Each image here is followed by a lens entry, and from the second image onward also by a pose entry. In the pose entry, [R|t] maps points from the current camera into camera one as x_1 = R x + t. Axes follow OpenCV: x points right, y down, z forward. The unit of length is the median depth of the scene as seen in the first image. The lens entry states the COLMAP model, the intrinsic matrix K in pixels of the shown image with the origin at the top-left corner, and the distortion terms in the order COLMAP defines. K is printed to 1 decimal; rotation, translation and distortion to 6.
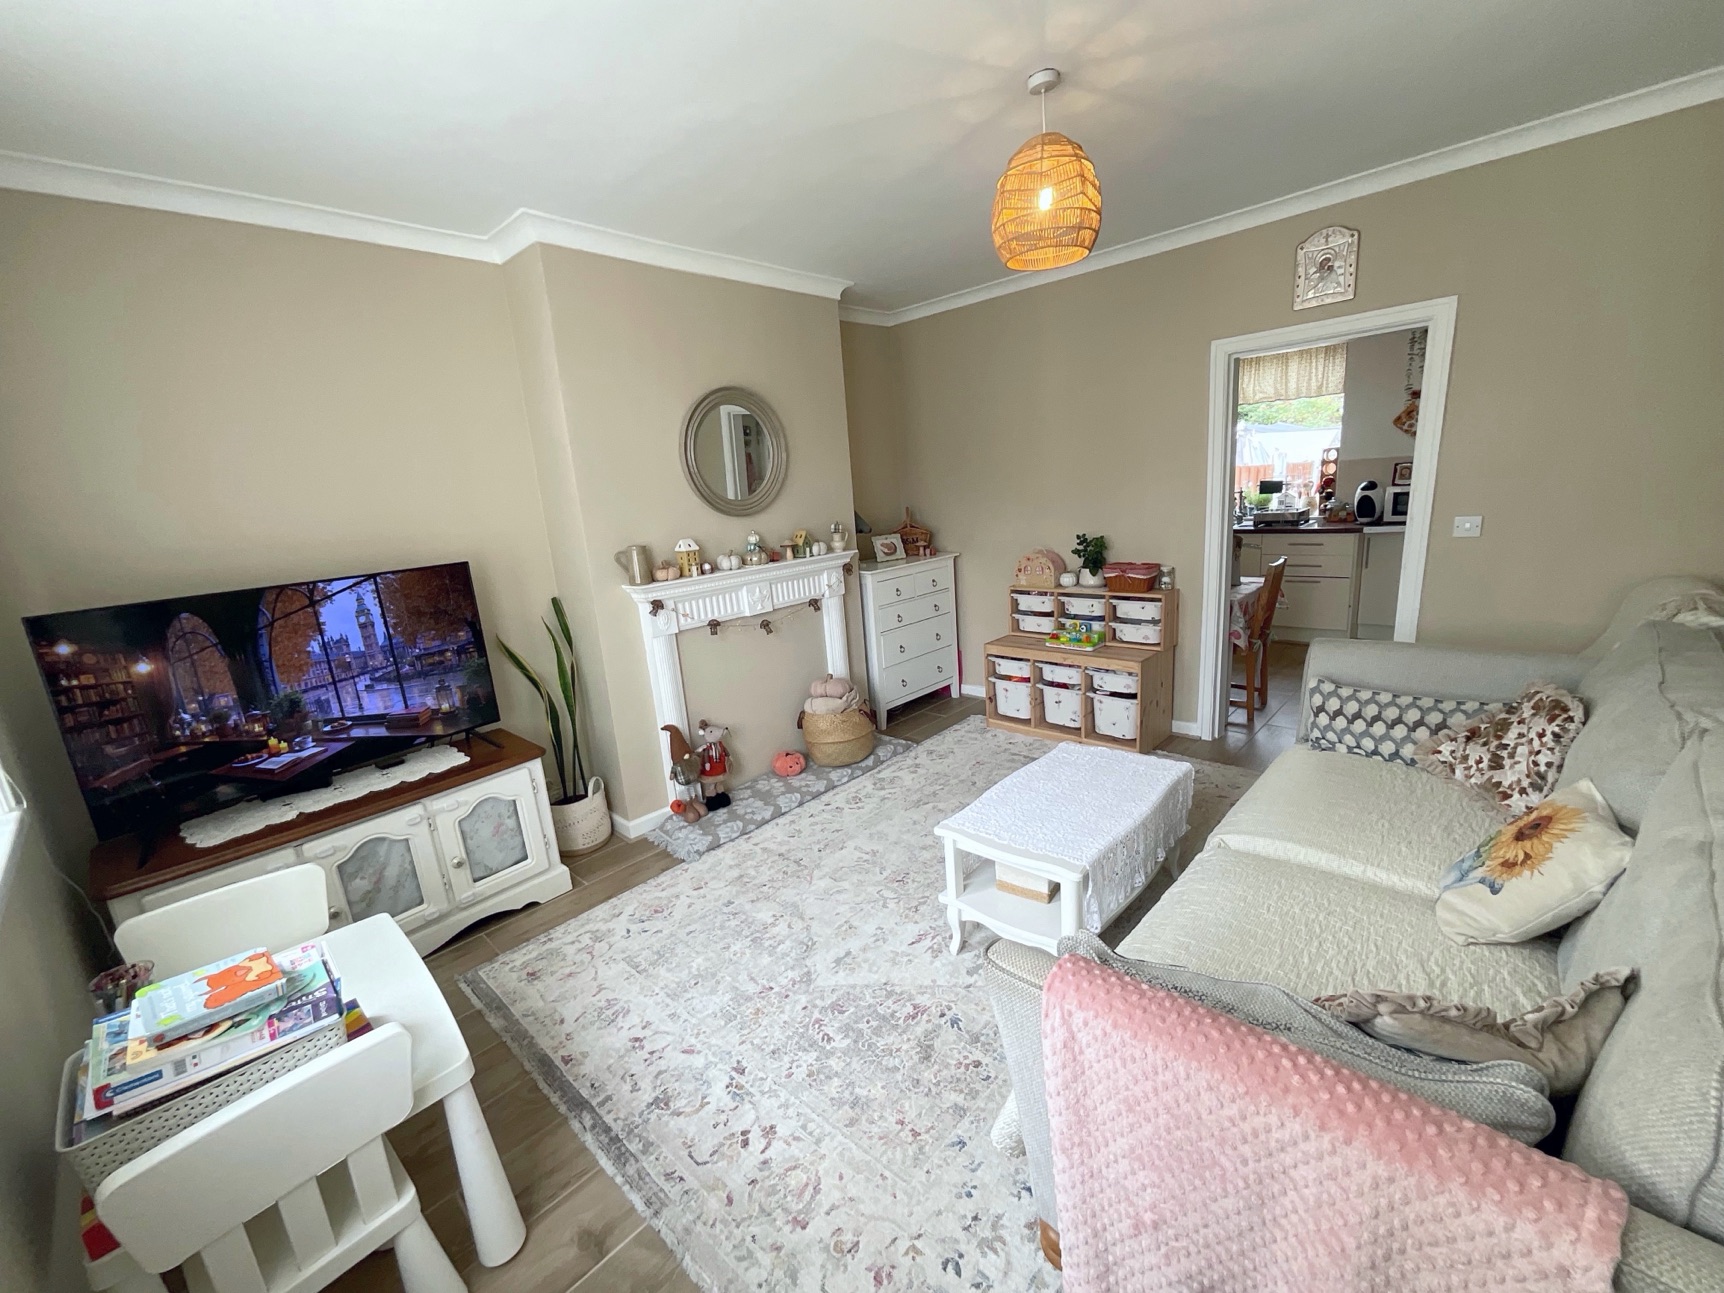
lens RADIAL K [[697.7, 0, 861.7], [0, 697.7, 644.1], [0, 0, 1]] dist [-0.005215, 0.002144]
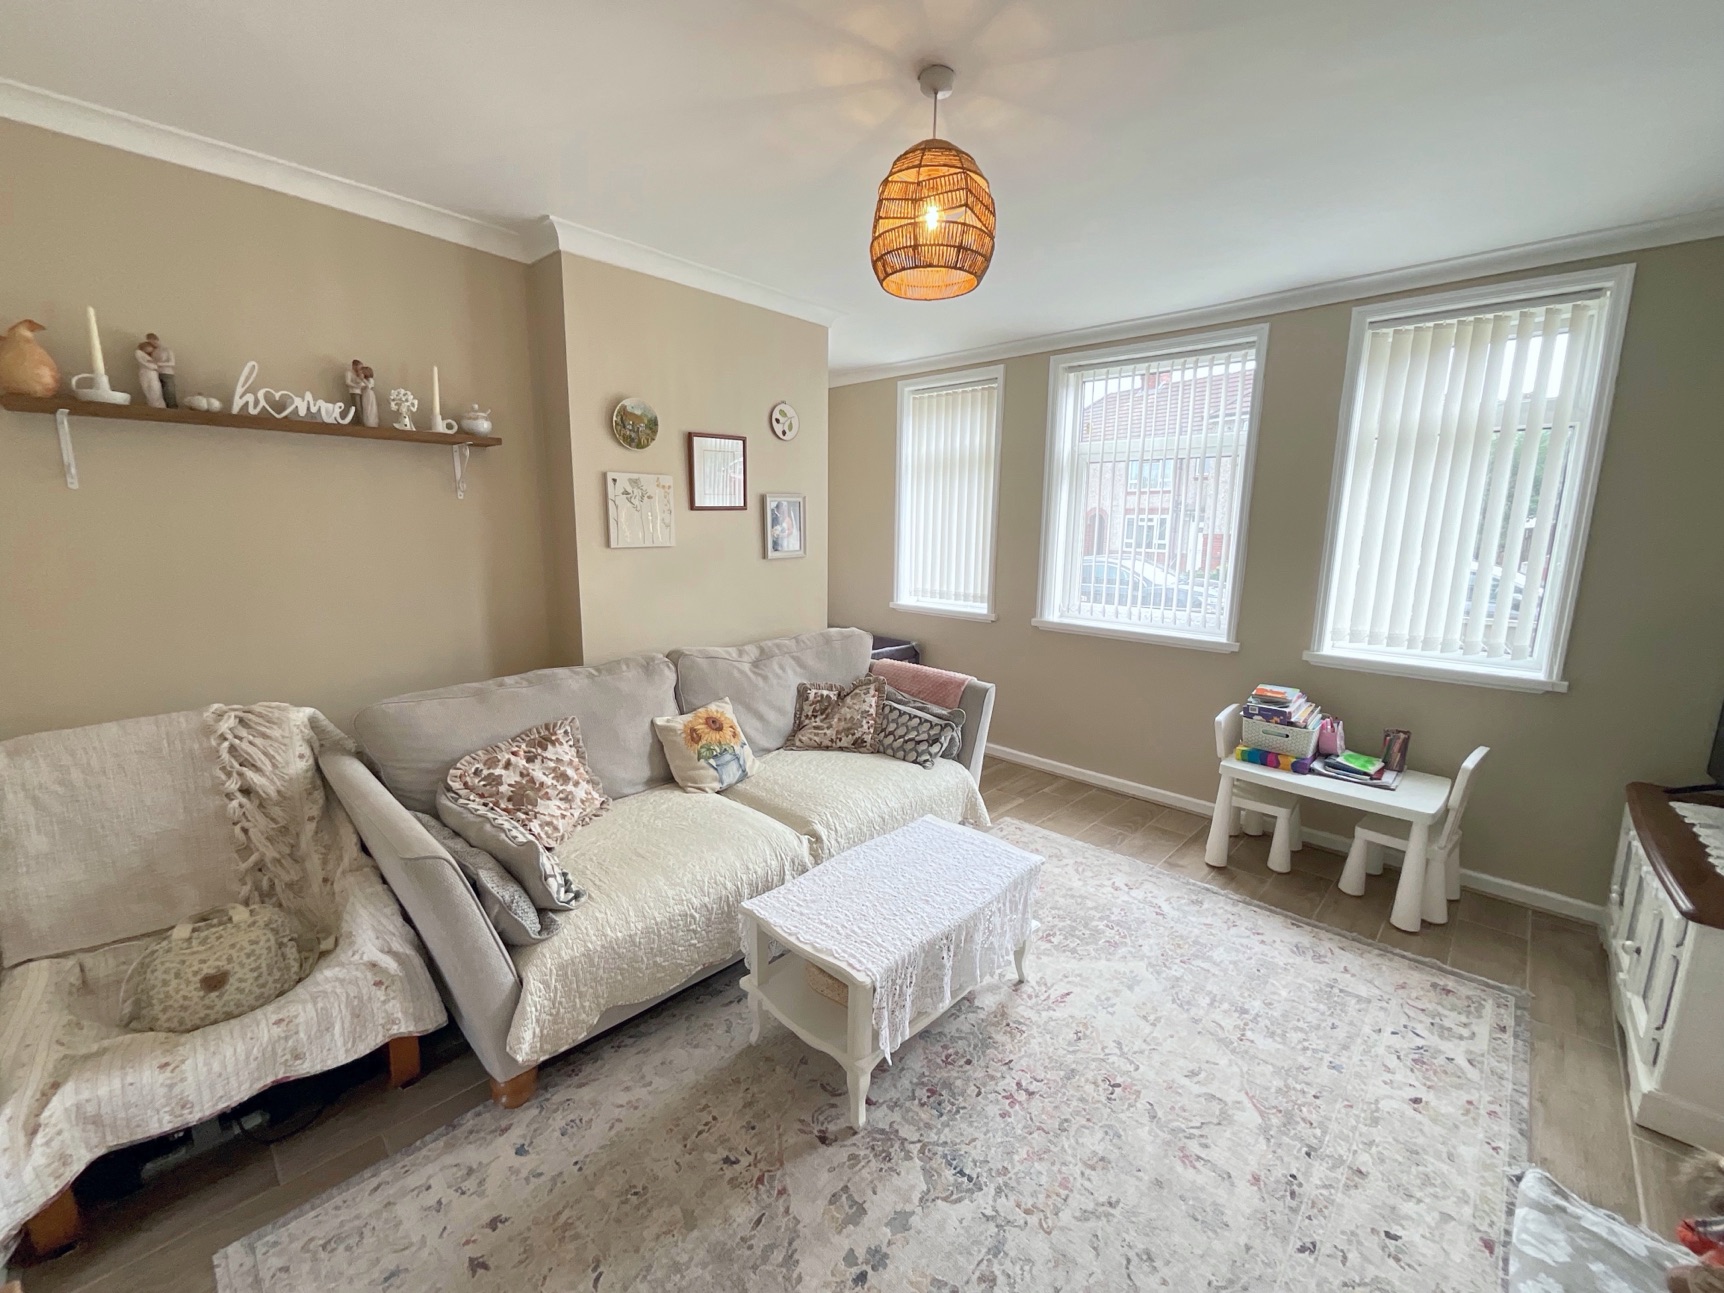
lens RADIAL K [[697.7, 0, 865.8], [0, 697.7, 645.1], [0, 0, 1]] dist [-0.005215, 0.002144]
pose [[-0.997880, 0.063488, 0.014277, 0.221741], [0.063982, 0.917211, 0.393231, -0.302641], [0.011871, 0.393311, -0.919329, 1.208395]]
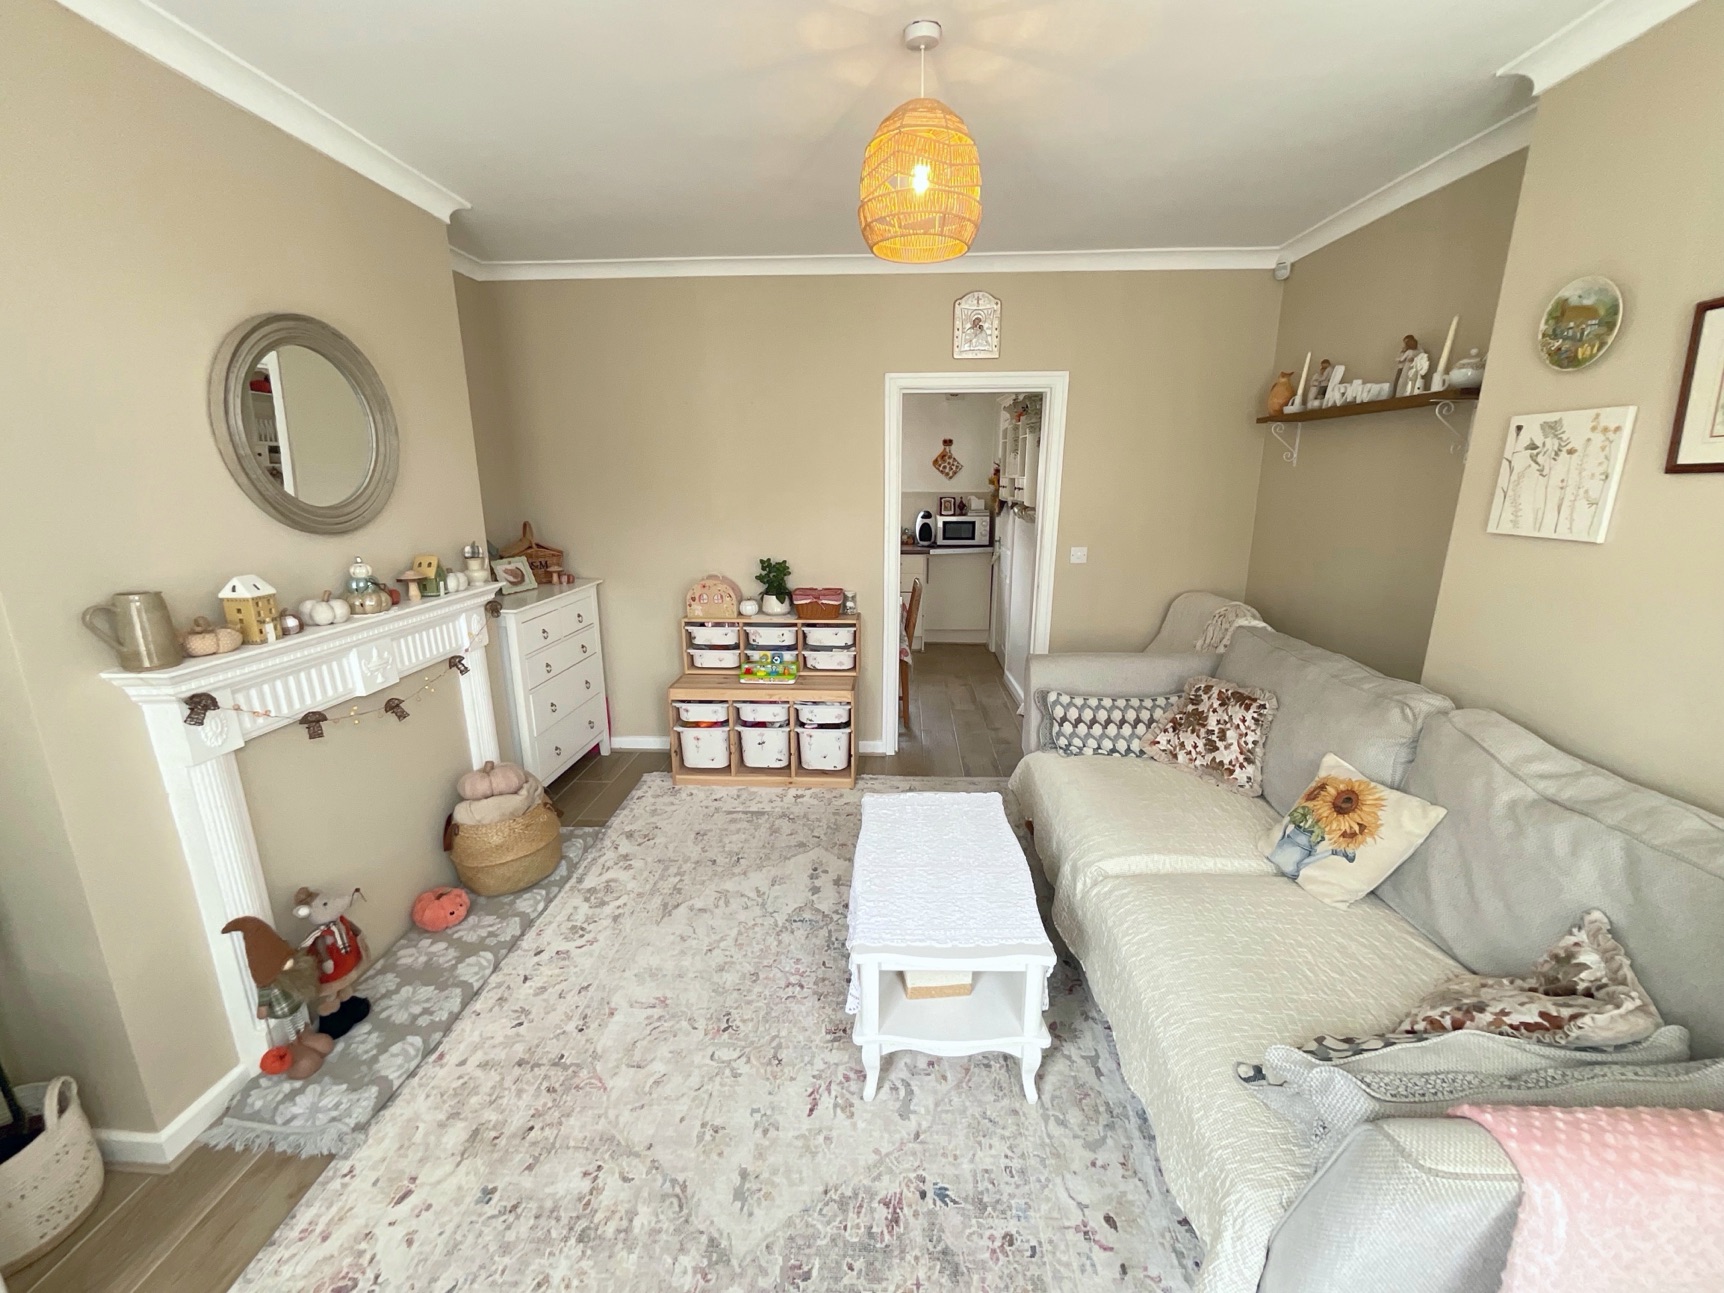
lens RADIAL K [[697.7, 0, 859.8], [0, 697.7, 644.7], [0, 0, 1]] dist [-0.005215, 0.002144]
pose [[0.758401, -0.083194, 0.646457, -0.235384], [0.092804, 0.995499, 0.019239, -0.059620], [-0.645148, 0.045402, 0.762708, 0.260032]]
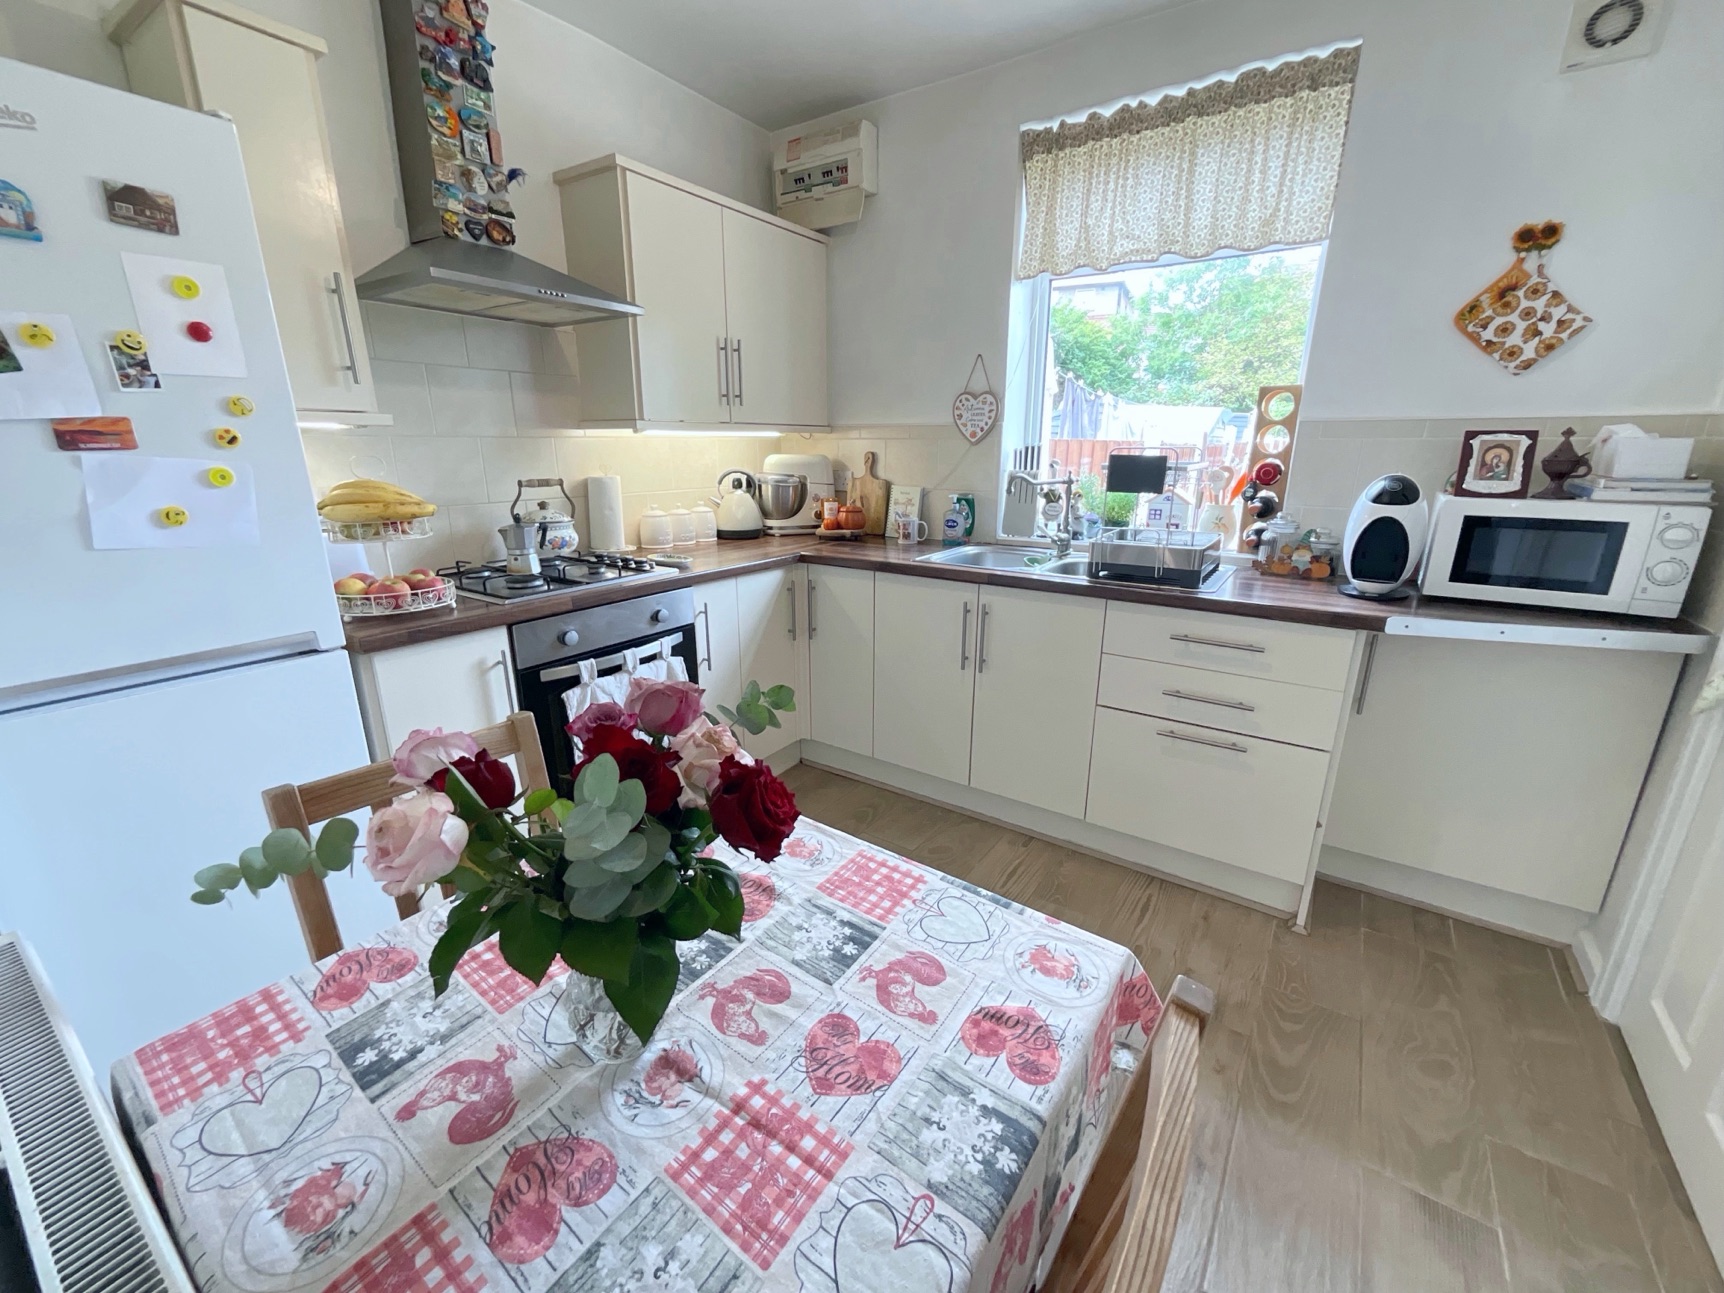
lens RADIAL K [[697.7, 0, 858.8], [0, 697.7, 649.2], [0, 0, 1]] dist [-0.005215, 0.002144]
pose [[0.985775, 0.028408, 0.165652, 0.628387], [-0.037483, 0.997948, 0.051914, -0.241143], [-0.163837, -0.057385, 0.984817, 1.071774]]
